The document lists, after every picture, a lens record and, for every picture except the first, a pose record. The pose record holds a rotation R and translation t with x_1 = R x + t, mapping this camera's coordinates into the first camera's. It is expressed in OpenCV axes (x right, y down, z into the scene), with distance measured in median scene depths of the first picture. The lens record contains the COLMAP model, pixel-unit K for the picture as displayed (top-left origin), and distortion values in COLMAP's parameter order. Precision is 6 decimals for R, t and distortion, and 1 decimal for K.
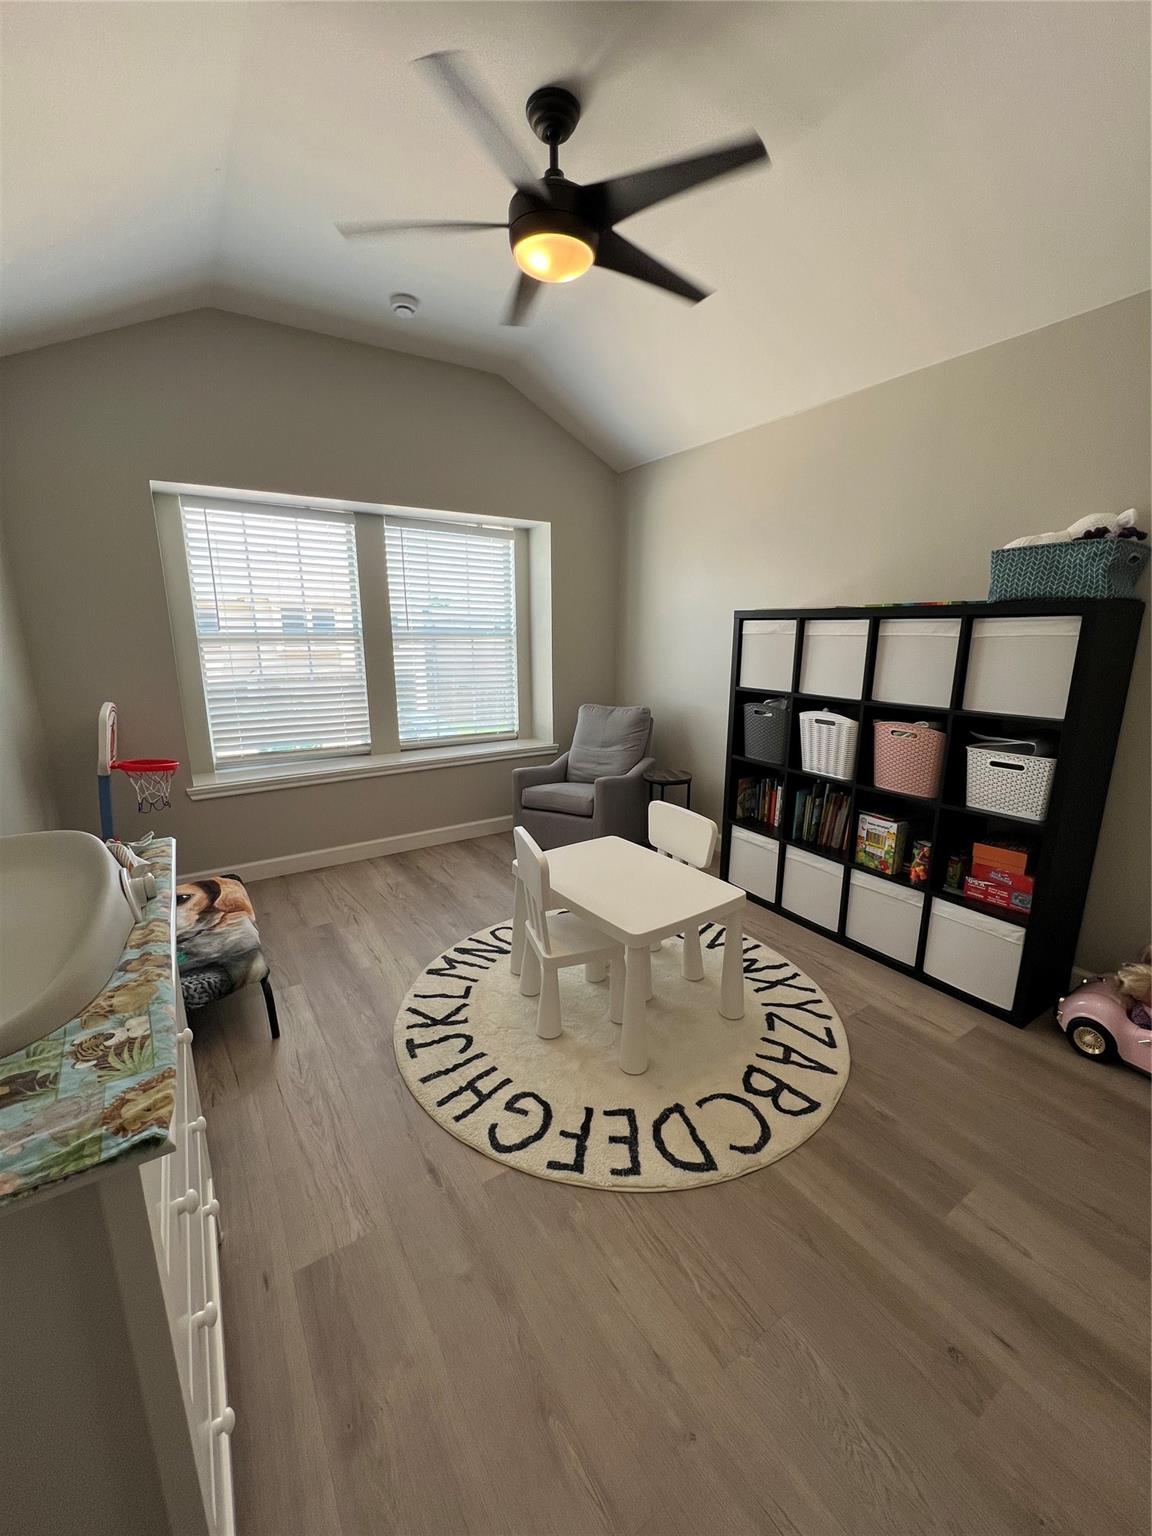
lens RADIAL K [[613.2, 0, 580.7], [0, 613.2, 767.5], [0, 0, 1]] dist [-0.002950, 0.000546]
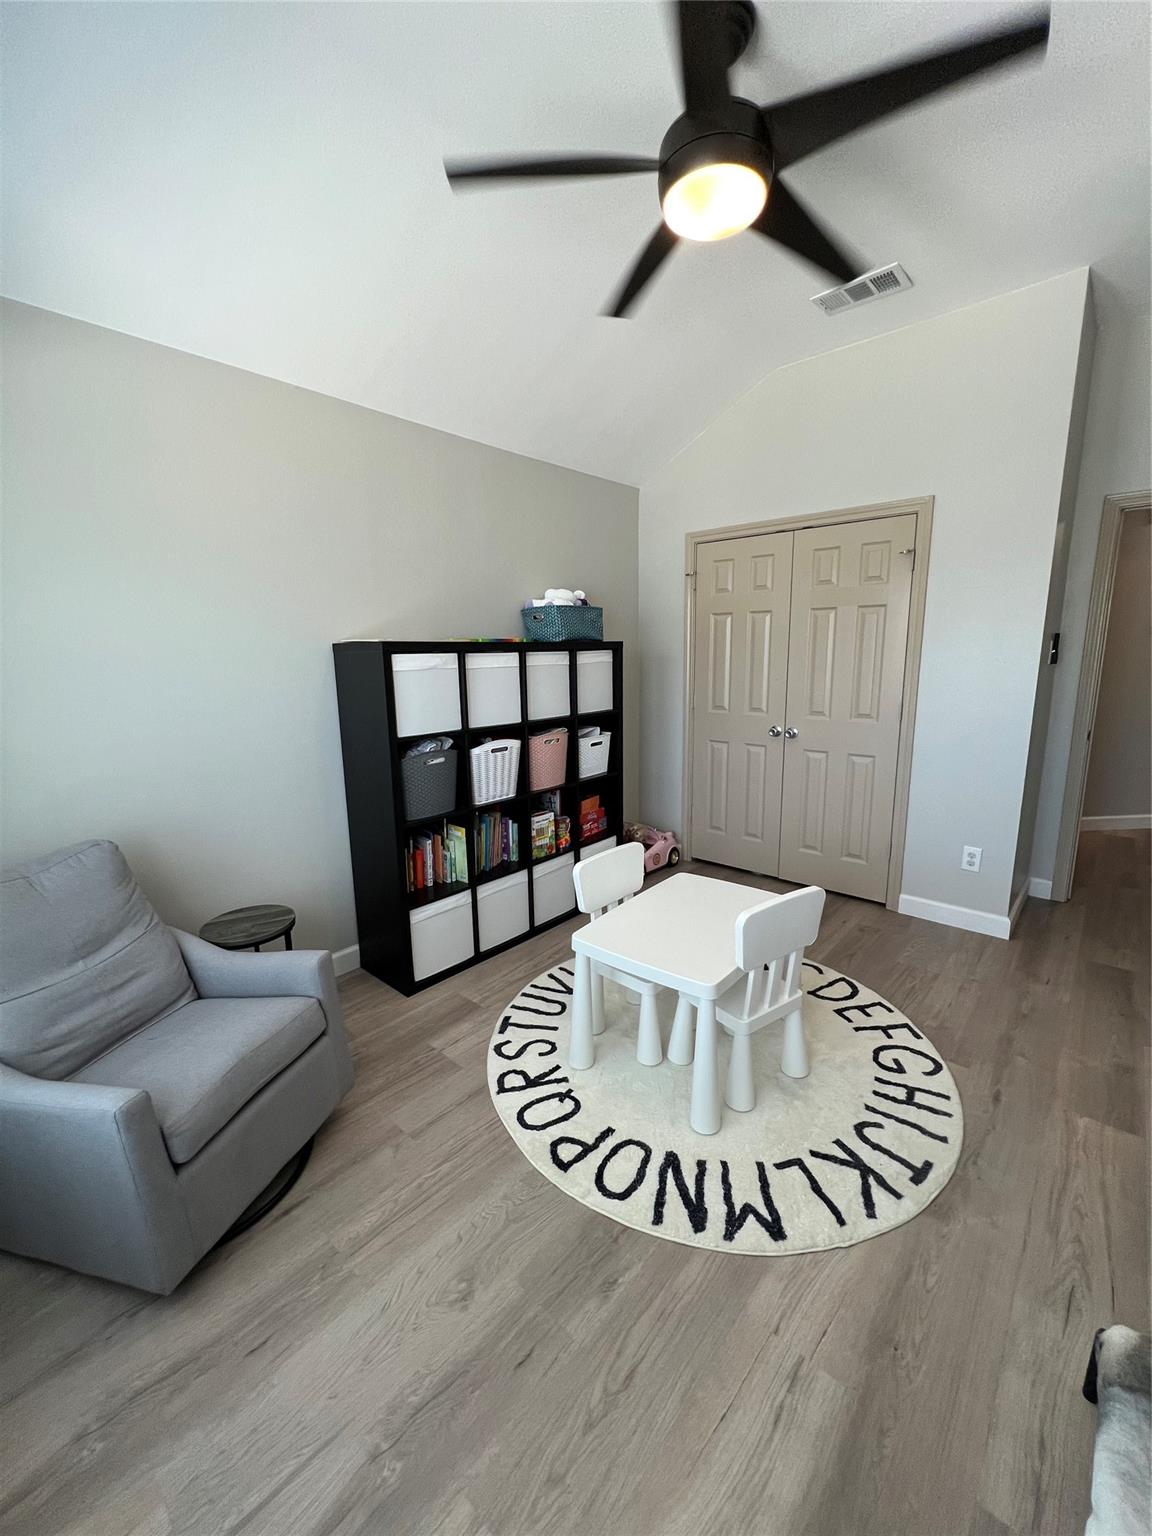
lens RADIAL K [[613.2, 0, 580.7], [0, 613.2, 767.5], [0, 0, 1]] dist [-0.002950, 0.000546]
pose [[-0.260135, -0.174942, 0.949592, -0.751751], [0.234236, 0.942640, 0.237829, -0.309745], [-0.936730, 0.284297, -0.204236, 1.295912]]
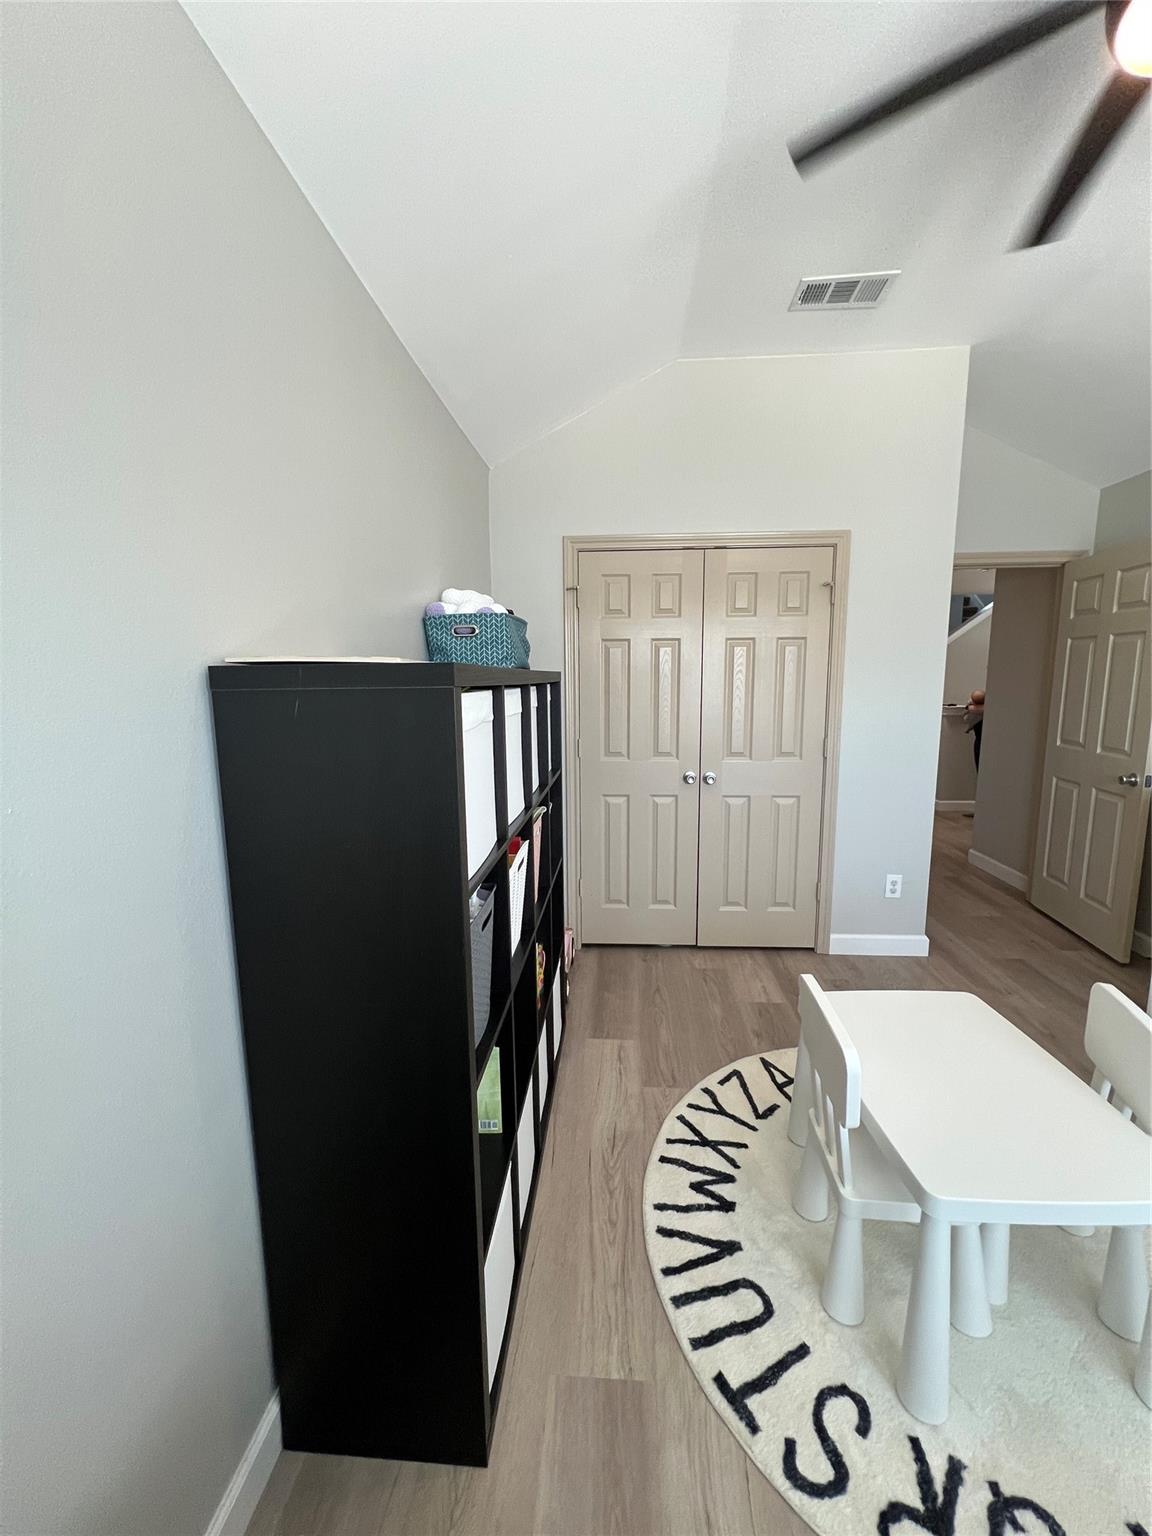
lens RADIAL K [[613.2, 0, 580.7], [0, 613.2, 767.5], [0, 0, 1]] dist [-0.002950, 0.000546]
pose [[-0.795208, -0.078341, 0.601255, 0.019654], [0.147914, 0.936596, 0.317663, -0.393948], [-0.588019, 0.341542, -0.733200, 1.610781]]
